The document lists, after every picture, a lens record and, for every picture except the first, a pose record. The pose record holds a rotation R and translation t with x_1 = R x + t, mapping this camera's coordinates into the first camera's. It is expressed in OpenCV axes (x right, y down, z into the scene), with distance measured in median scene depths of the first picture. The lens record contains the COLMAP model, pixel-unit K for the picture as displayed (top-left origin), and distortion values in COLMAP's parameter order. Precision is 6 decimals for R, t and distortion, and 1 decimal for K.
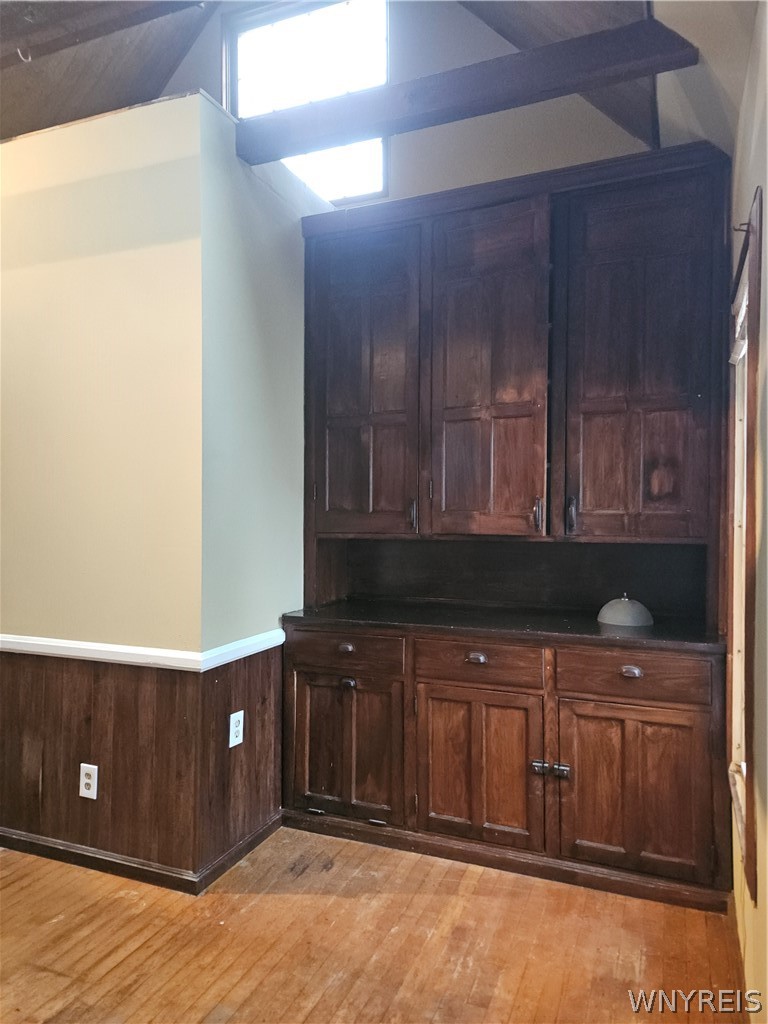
lens RADIAL K [[693.2, 0, 386.7], [0, 693.2, 507.6], [0, 0, 1]] dist [0.023285, -0.002006]
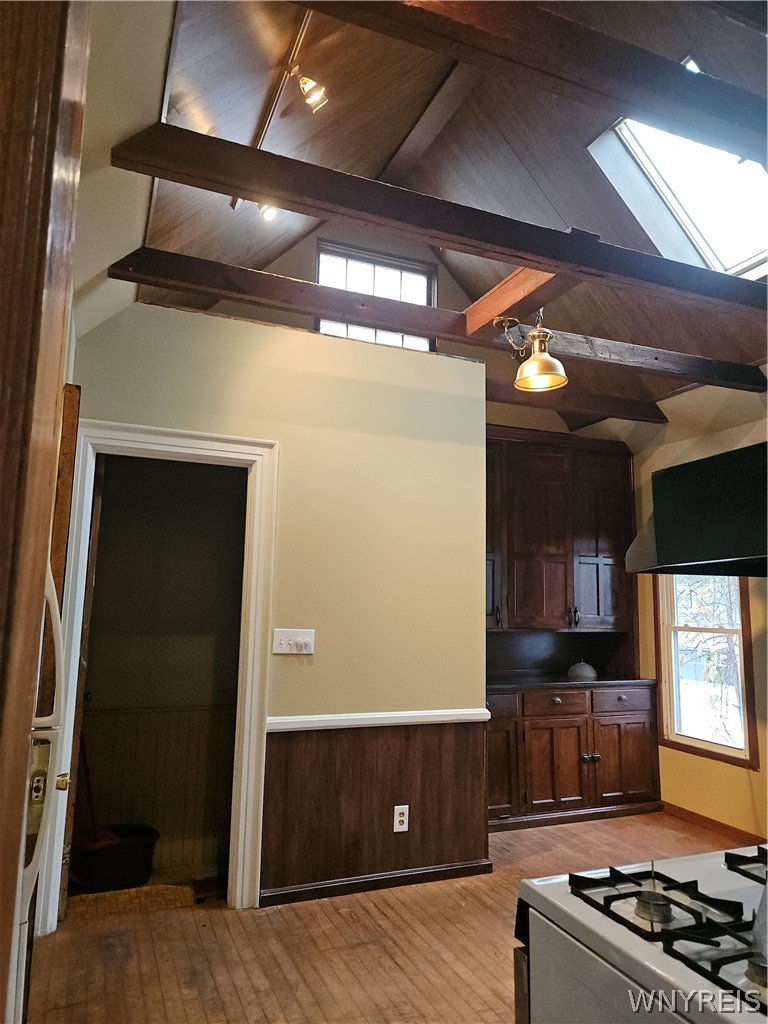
lens RADIAL K [[693.2, 0, 382.6], [0, 693.2, 511.8], [0, 0, 1]] dist [0.023285, -0.002006]
pose [[0.709602, 0.106643, 0.696486, -1.476492], [-0.013144, 0.990311, -0.138241, -0.006307], [-0.704480, 0.088941, 0.704128, 0.033079]]
